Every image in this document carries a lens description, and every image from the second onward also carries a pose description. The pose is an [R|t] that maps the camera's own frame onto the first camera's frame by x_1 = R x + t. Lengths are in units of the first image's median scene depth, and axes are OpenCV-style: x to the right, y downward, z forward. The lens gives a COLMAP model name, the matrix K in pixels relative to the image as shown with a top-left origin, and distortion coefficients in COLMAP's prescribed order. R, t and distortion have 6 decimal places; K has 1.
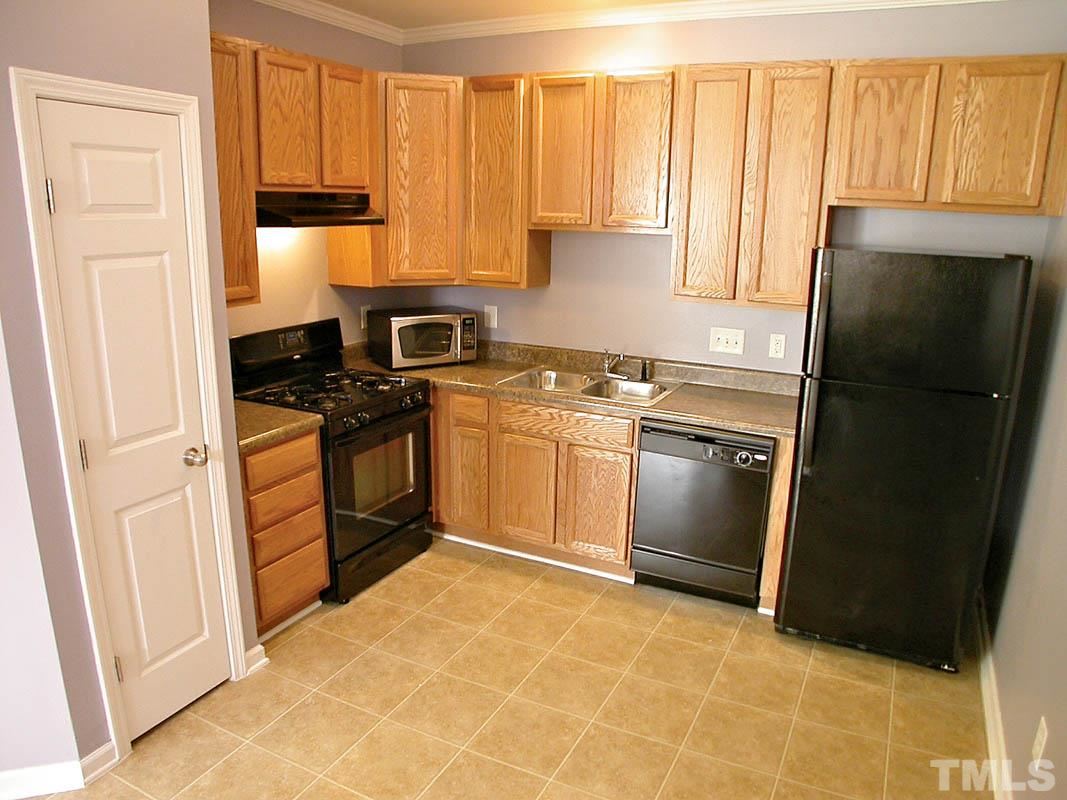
lens RADIAL K [[750.1, 0, 542.1], [0, 750.1, 399.2], [0, 0, 1]] dist [-0.154630, 0.077398]
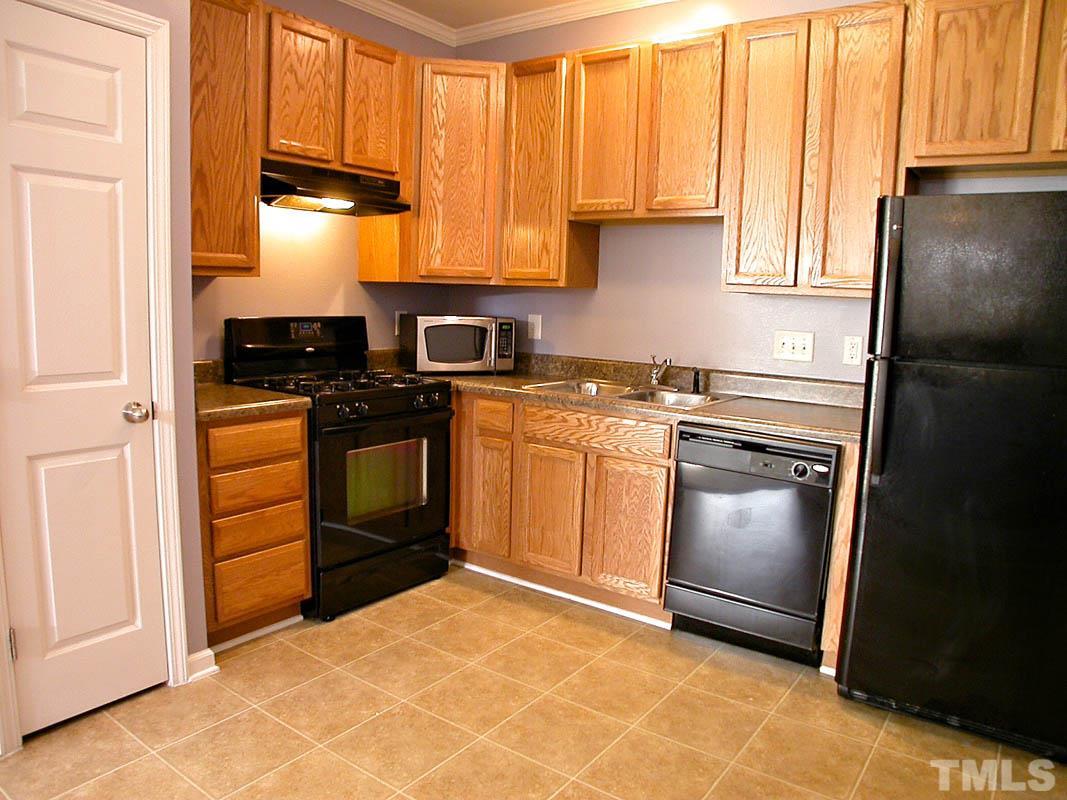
lens RADIAL K [[750.1, 0, 542.1], [0, 750.1, 399.2], [0, 0, 1]] dist [-0.154630, 0.077398]
pose [[0.987338, 0.033477, -0.155060, 0.110325], [-0.051043, 0.992539, -0.110726, 0.100739], [0.150196, 0.117238, 0.981680, 0.154248]]
